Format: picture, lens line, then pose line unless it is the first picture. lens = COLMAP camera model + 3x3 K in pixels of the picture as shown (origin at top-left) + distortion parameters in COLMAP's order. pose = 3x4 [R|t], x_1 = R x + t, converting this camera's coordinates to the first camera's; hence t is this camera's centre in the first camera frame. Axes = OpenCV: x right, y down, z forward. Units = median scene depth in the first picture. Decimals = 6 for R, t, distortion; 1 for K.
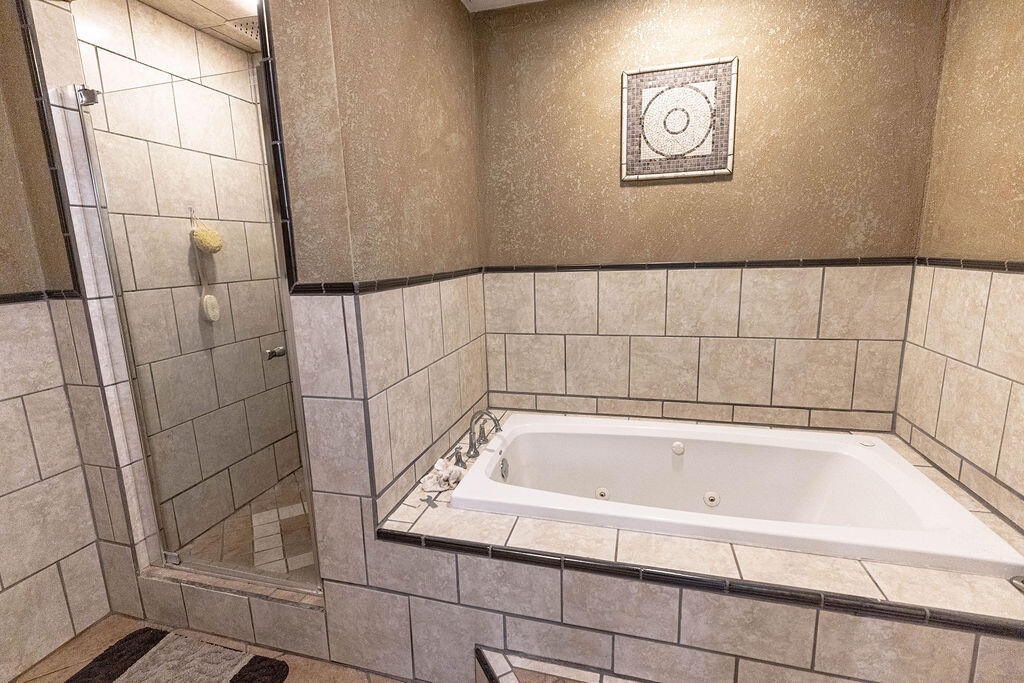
lens RADIAL K [[476.4, 0, 508.0], [0, 476.4, 339.5], [0, 0, 1]] dist [0.005090, -0.000635]
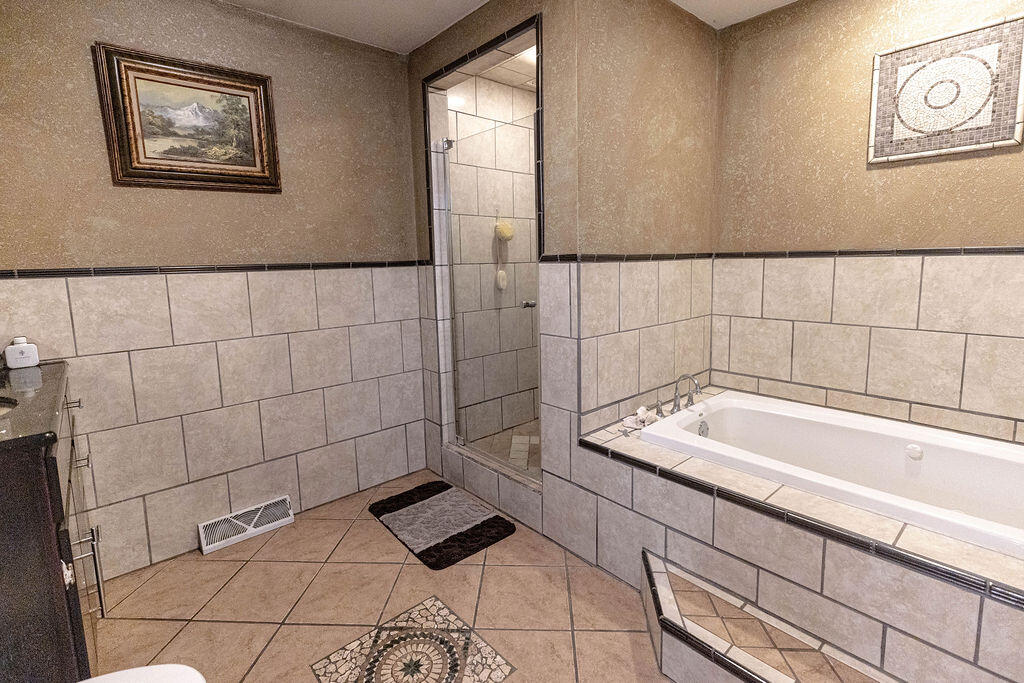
lens RADIAL K [[476.4, 0, 520.9], [0, 476.4, 318.1], [0, 0, 1]] dist [0.005090, -0.000635]
pose [[0.850291, 0.078261, -0.520462, 0.210330], [-0.102296, 0.994599, -0.017568, 0.082867], [0.516276, 0.068179, 0.853704, -0.208175]]
